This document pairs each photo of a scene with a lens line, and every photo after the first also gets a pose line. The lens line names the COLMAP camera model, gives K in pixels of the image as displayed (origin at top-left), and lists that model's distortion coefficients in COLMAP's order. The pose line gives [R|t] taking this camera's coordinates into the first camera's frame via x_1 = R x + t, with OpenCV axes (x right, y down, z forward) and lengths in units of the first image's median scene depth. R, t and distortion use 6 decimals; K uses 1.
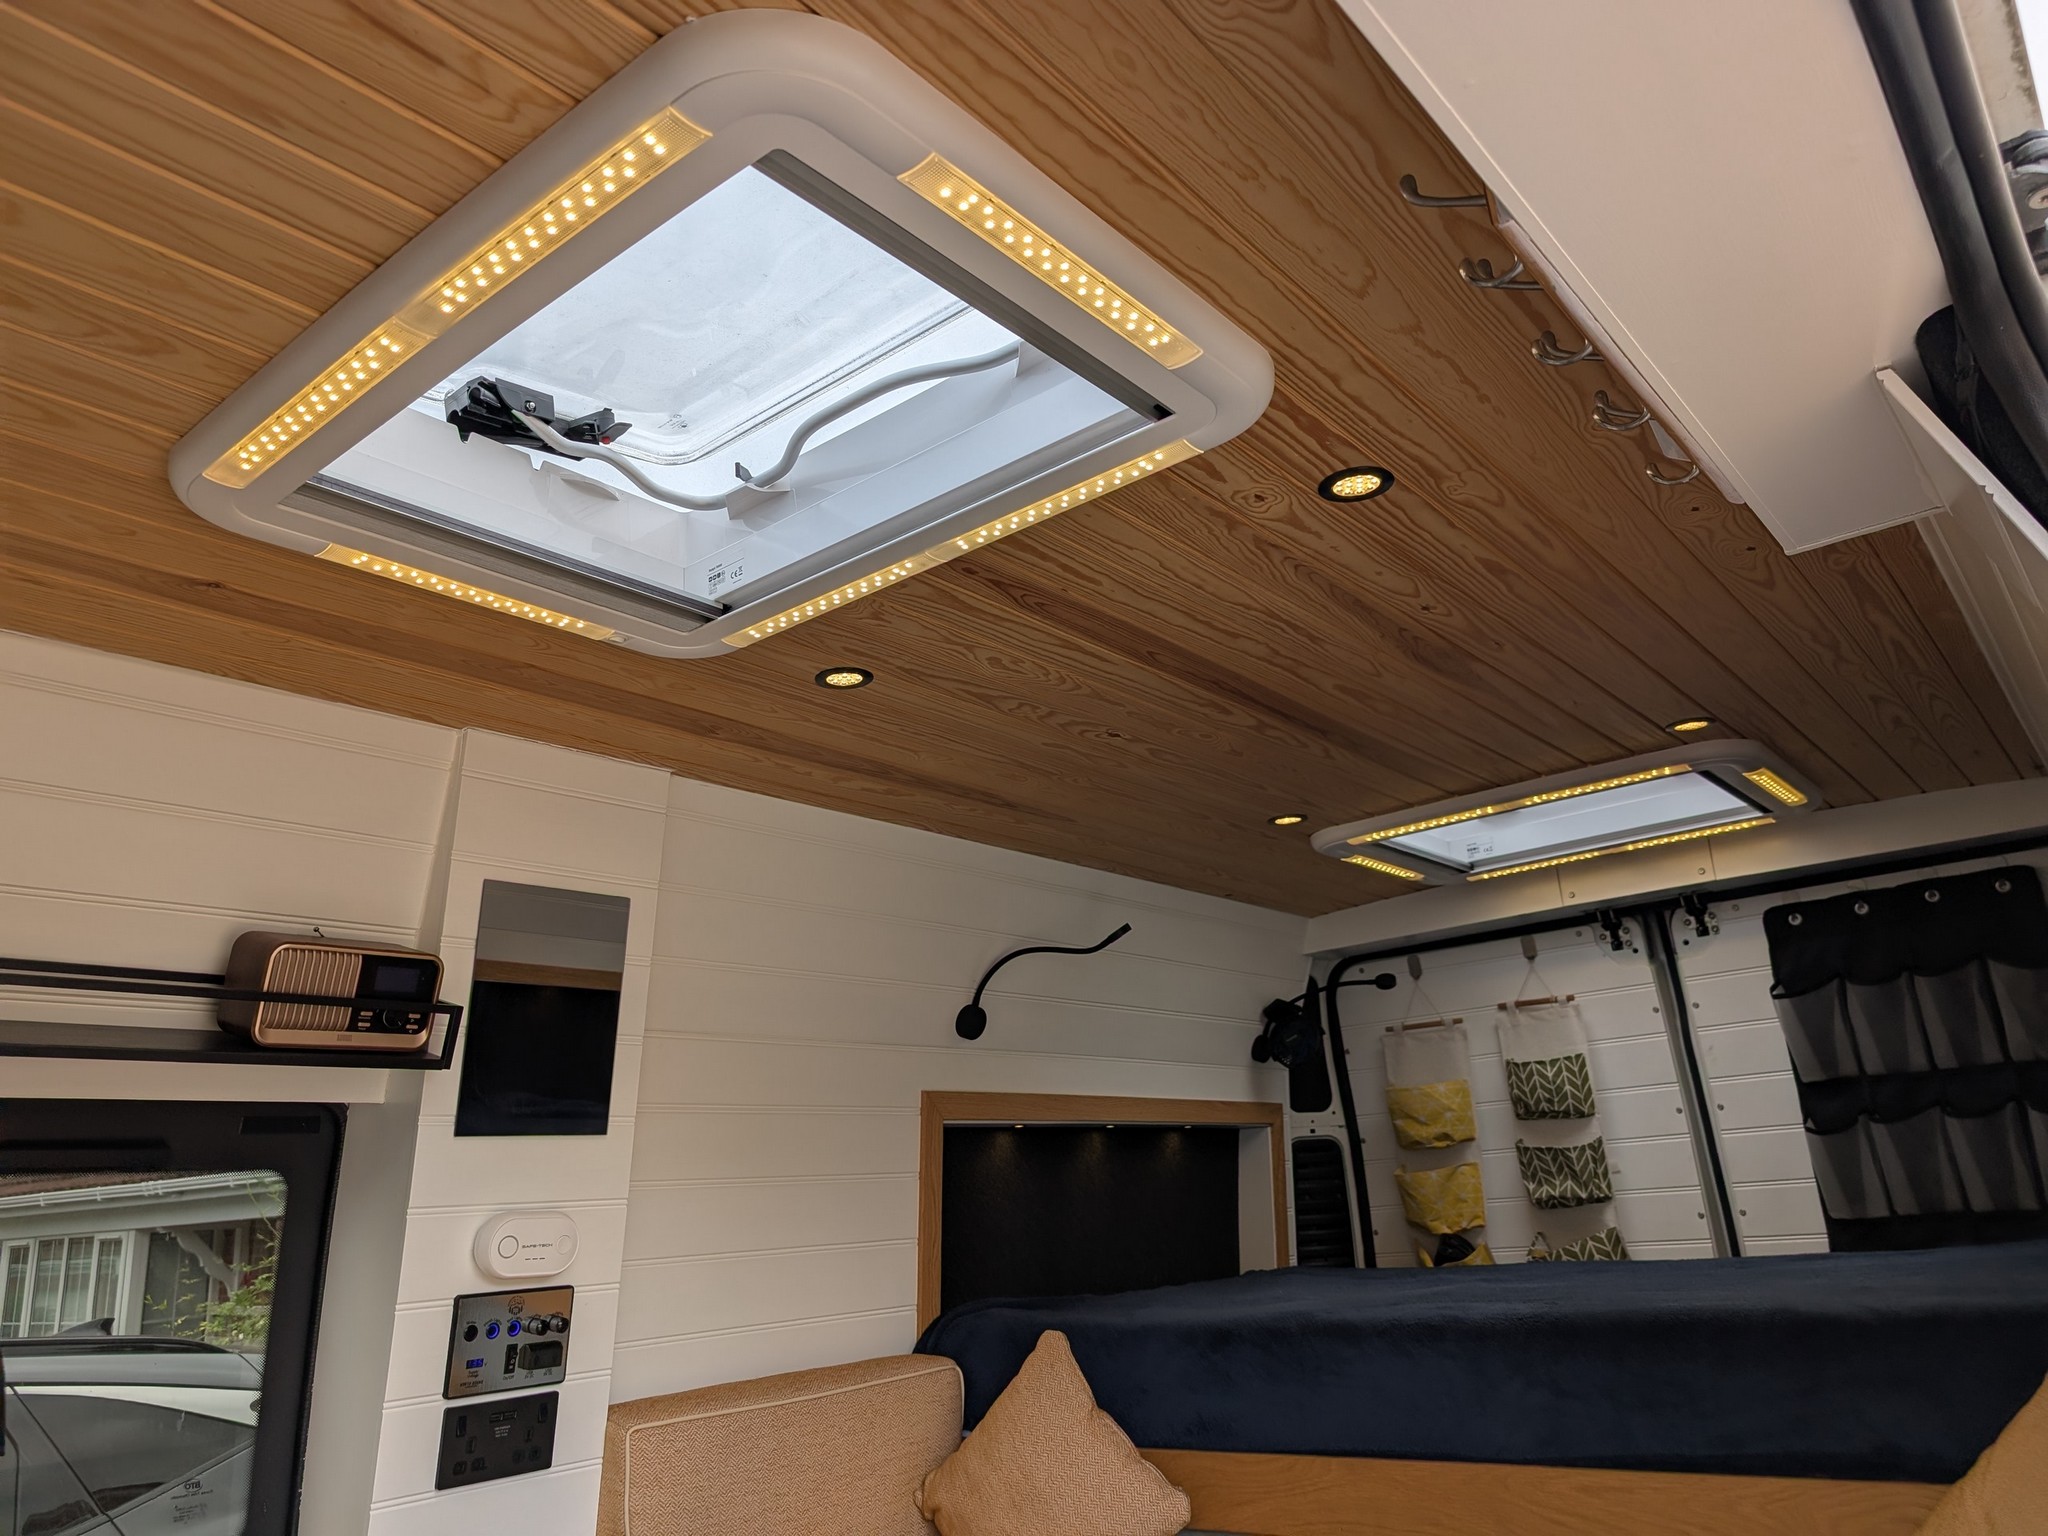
lens RADIAL K [[1468.7, 0, 1026.7], [0, 1468.7, 757.4], [0, 0, 1]] dist [0.004579, 0.003010]
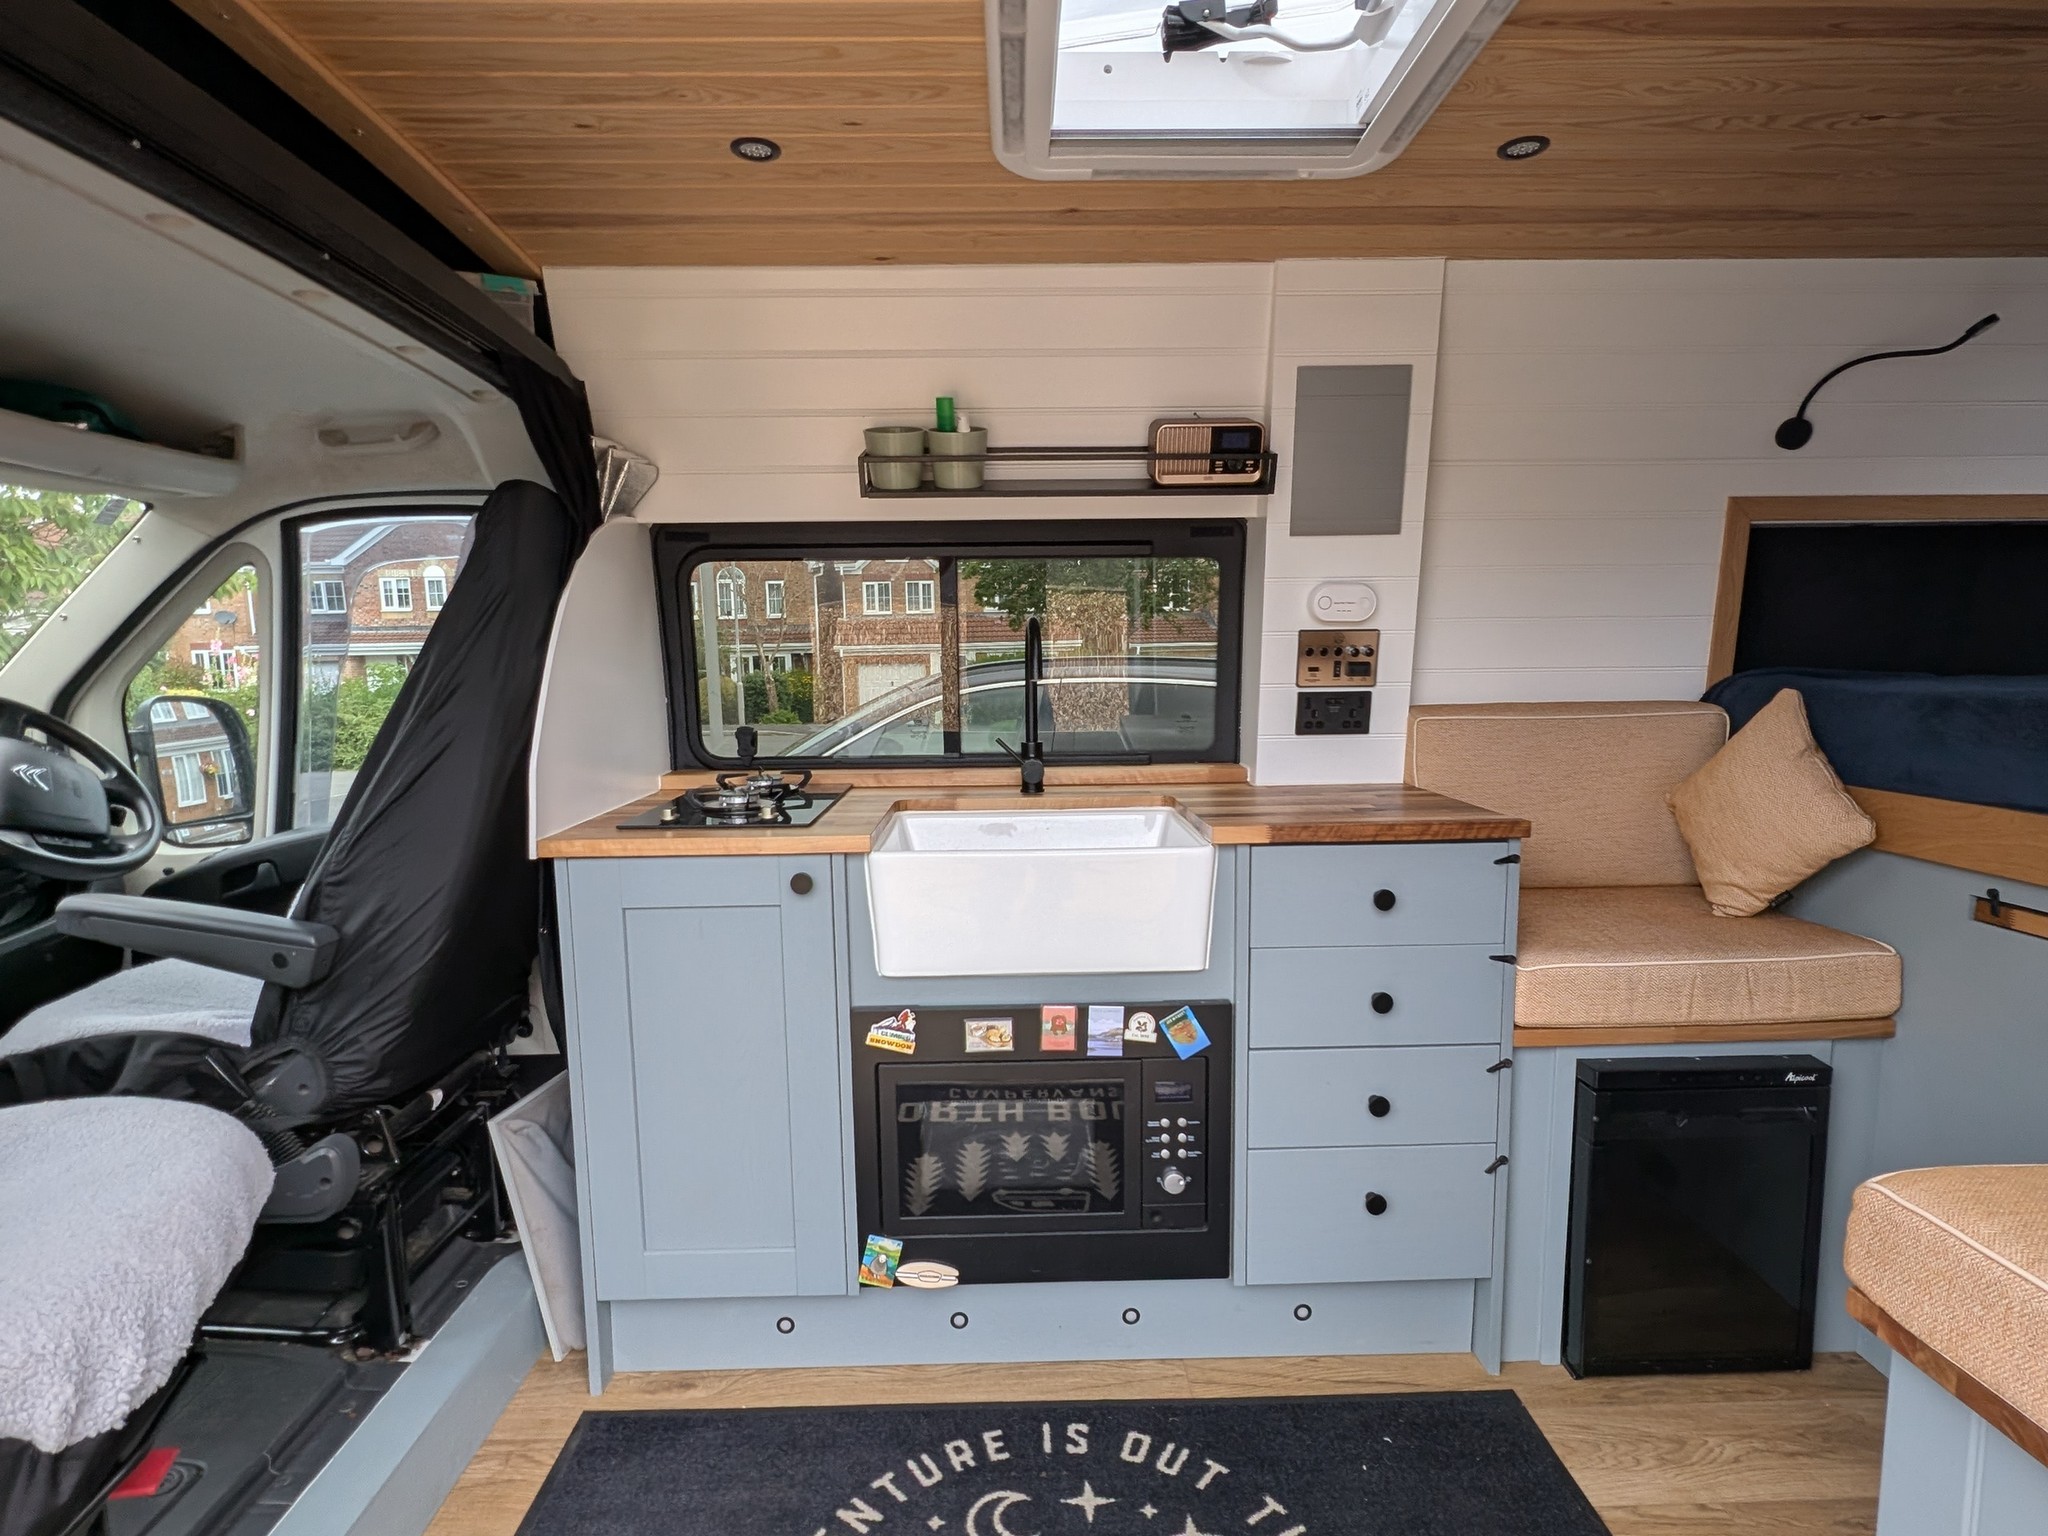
lens RADIAL K [[1062.4, 0, 1027.2], [0, 1062.4, 778.0], [0, 0, 1]] dist [-0.003707, -0.000266]
pose [[0.640724, 0.147161, -0.753536, 0.257497], [0.197807, 0.916686, 0.347216, 0.027667], [0.741852, -0.371524, 0.558234, 0.020544]]
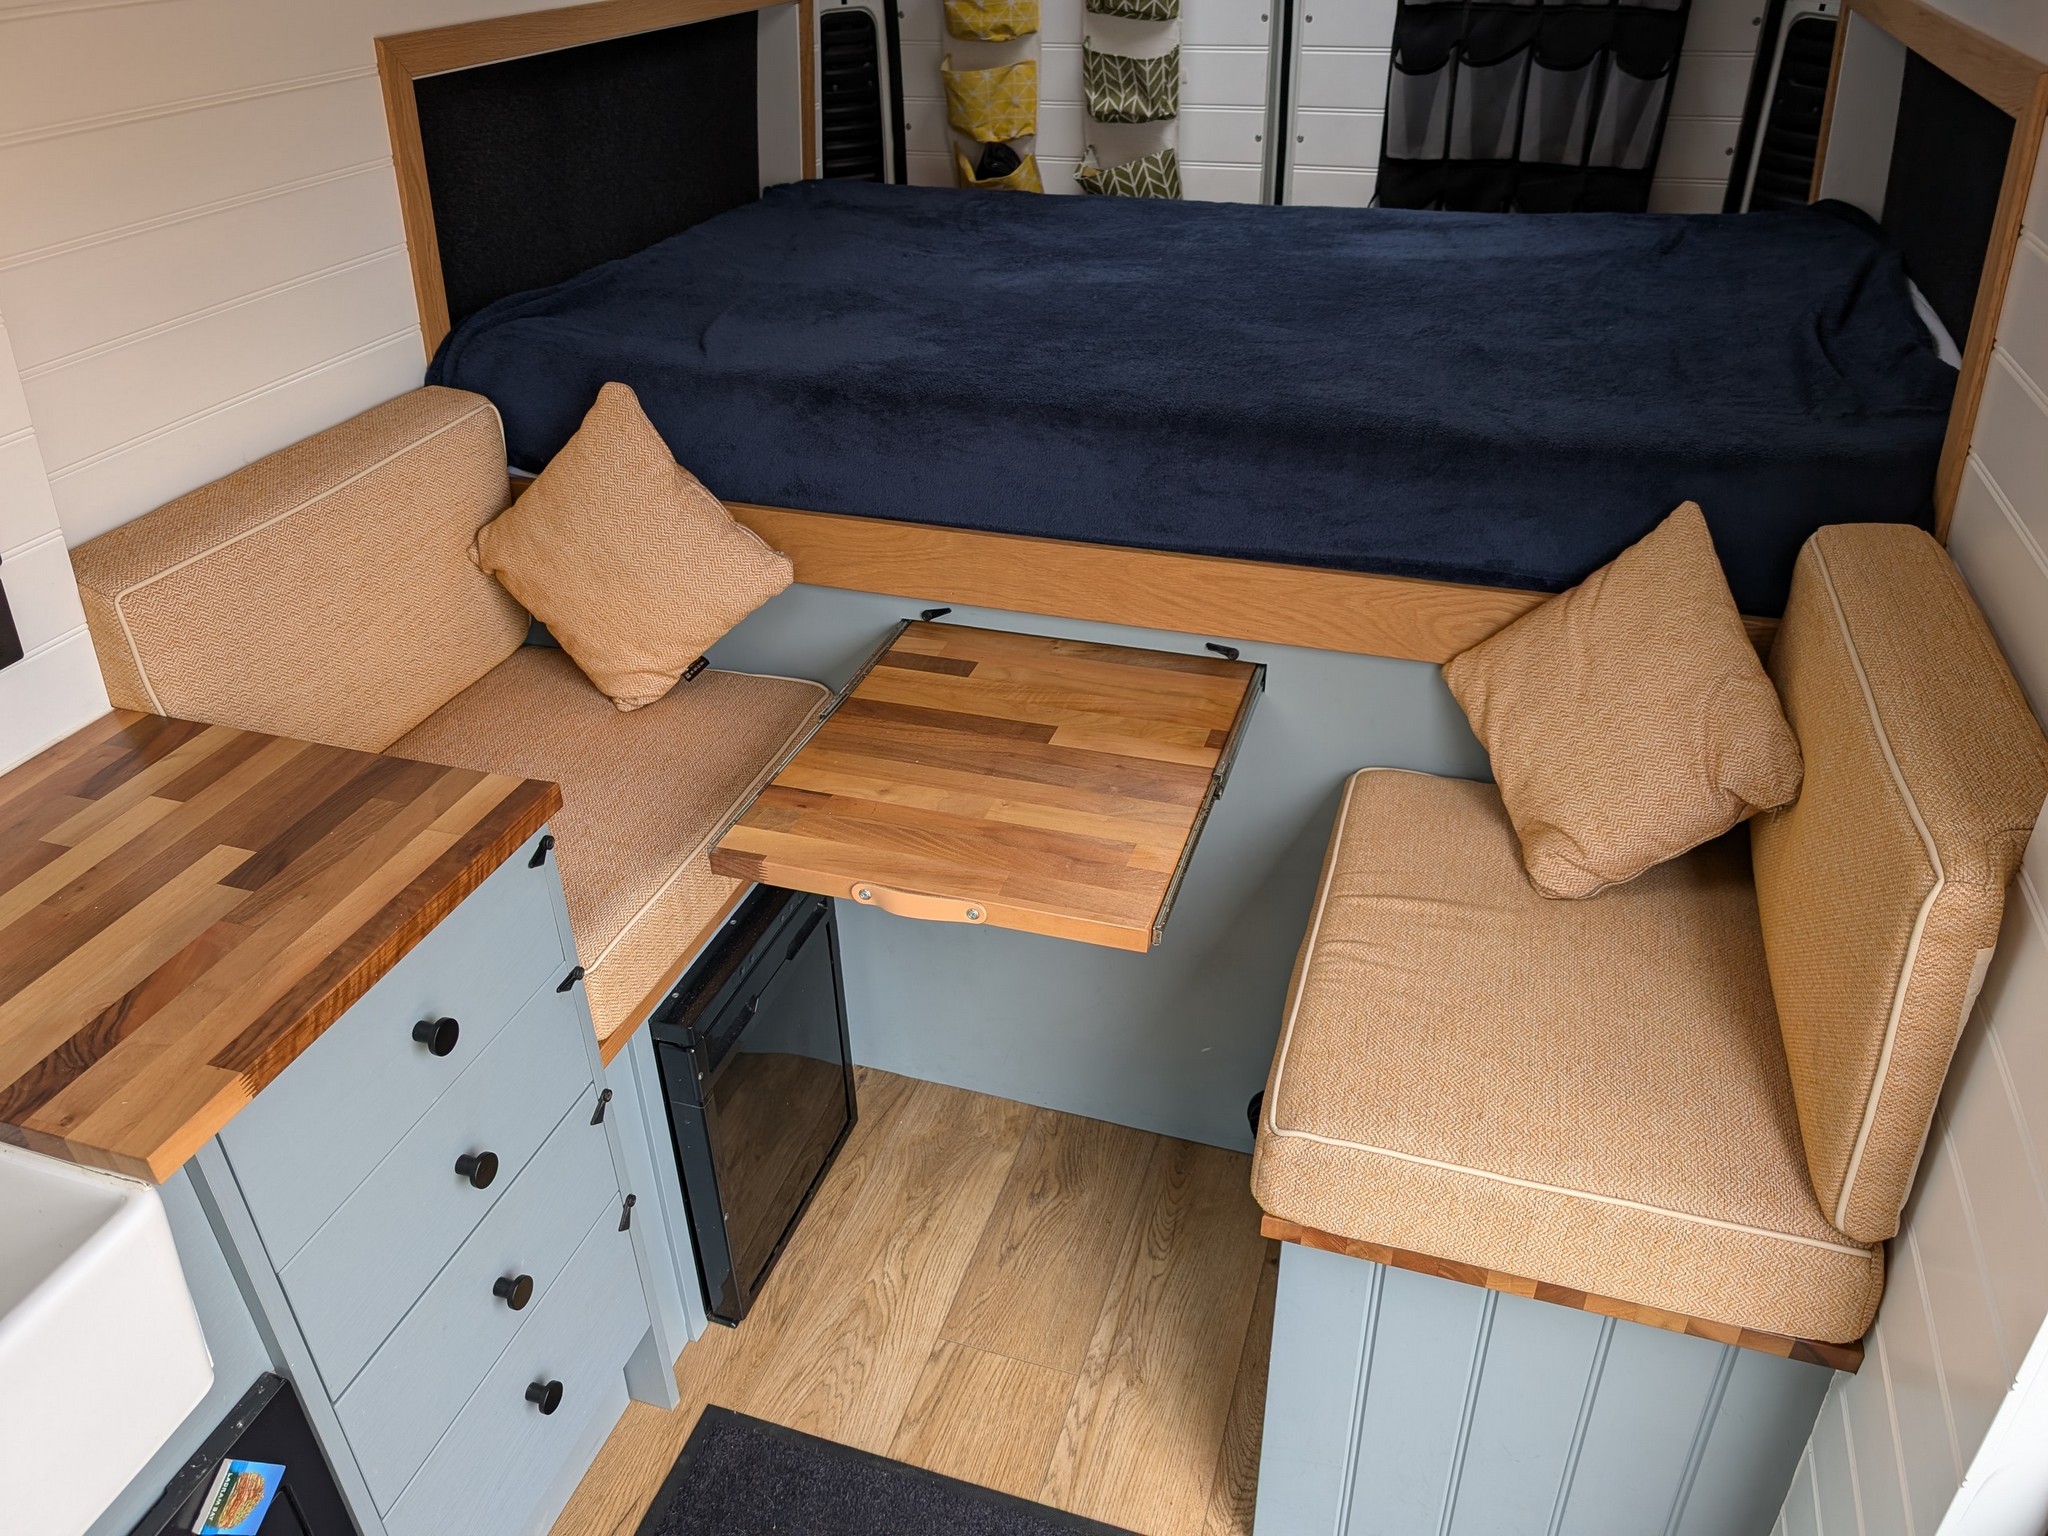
lens RADIAL K [[1488.3, 0, 1024.0], [0, 1488.3, 768.0], [0, 0, 1]] dist [0.001080, 0.002474]
pose [[0.933584, -0.145863, 0.327330, -0.069488], [-0.145458, 0.680545, 0.718123, -0.099453], [-0.327510, -0.718041, 0.614129, 0.217332]]
